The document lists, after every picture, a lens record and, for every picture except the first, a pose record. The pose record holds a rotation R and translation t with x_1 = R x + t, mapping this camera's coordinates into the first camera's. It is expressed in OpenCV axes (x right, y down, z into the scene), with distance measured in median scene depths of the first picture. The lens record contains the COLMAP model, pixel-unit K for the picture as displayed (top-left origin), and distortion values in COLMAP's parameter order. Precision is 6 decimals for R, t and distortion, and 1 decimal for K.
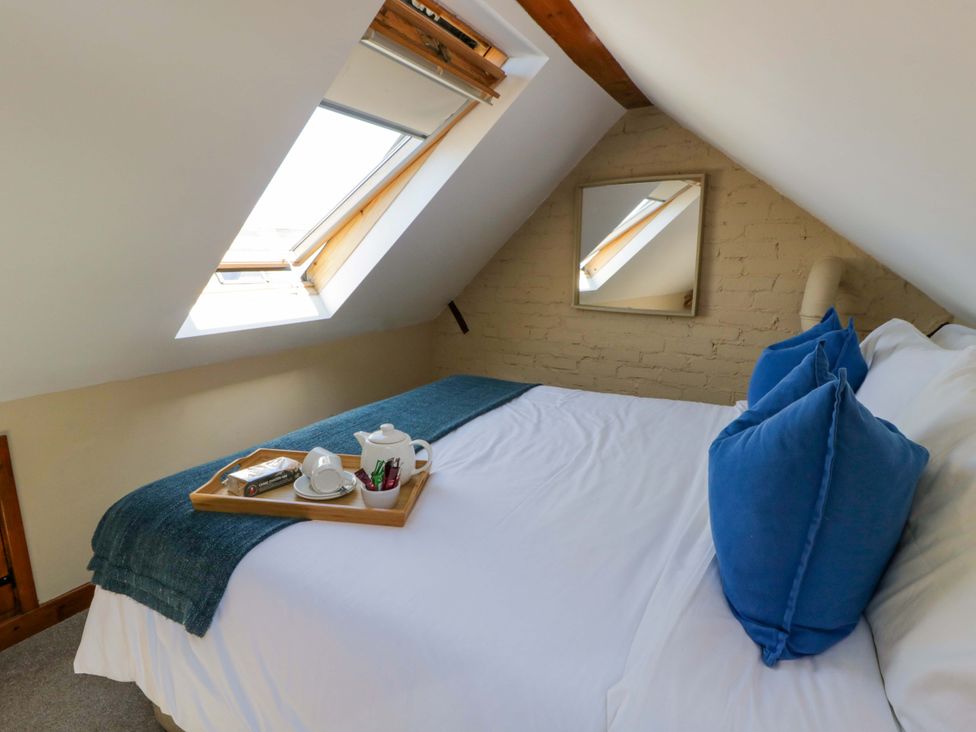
lens RADIAL K [[518.8, 0, 488.8], [0, 518.8, 361.3], [0, 0, 1]] dist [-0.001522, -0.004389]
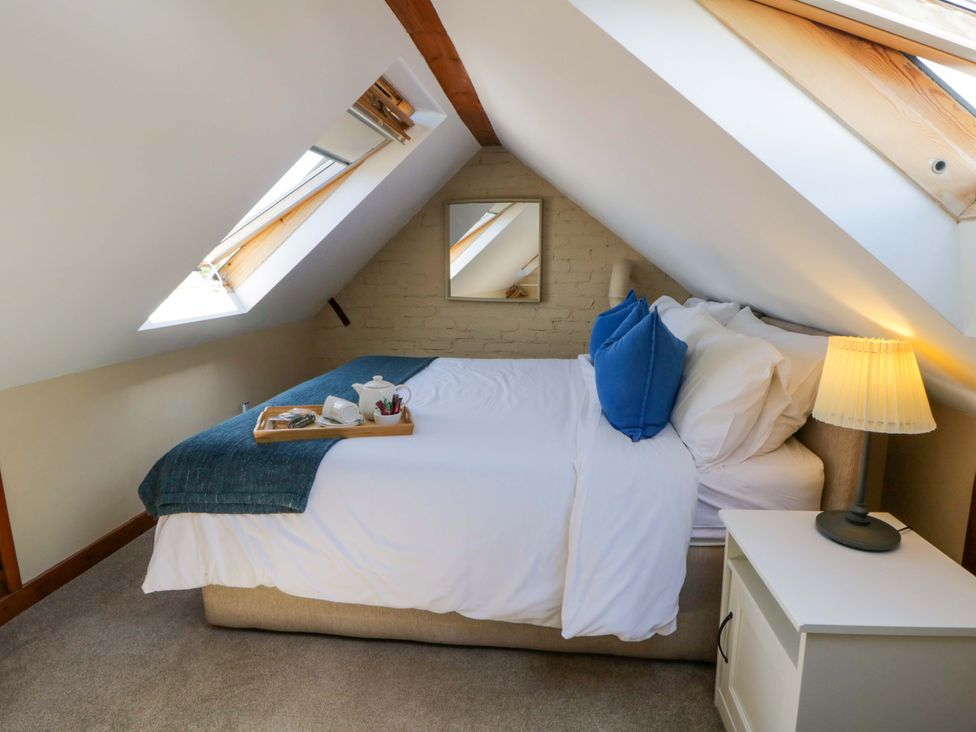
lens RADIAL K [[518.8, 0, 488.3], [0, 518.8, 365.5], [0, 0, 1]] dist [-0.001522, -0.004389]
pose [[0.934525, -0.070296, 0.348885, -0.293273], [0.069091, 0.997483, 0.015912, 0.066016], [-0.349126, 0.009235, 0.937030, -0.316183]]
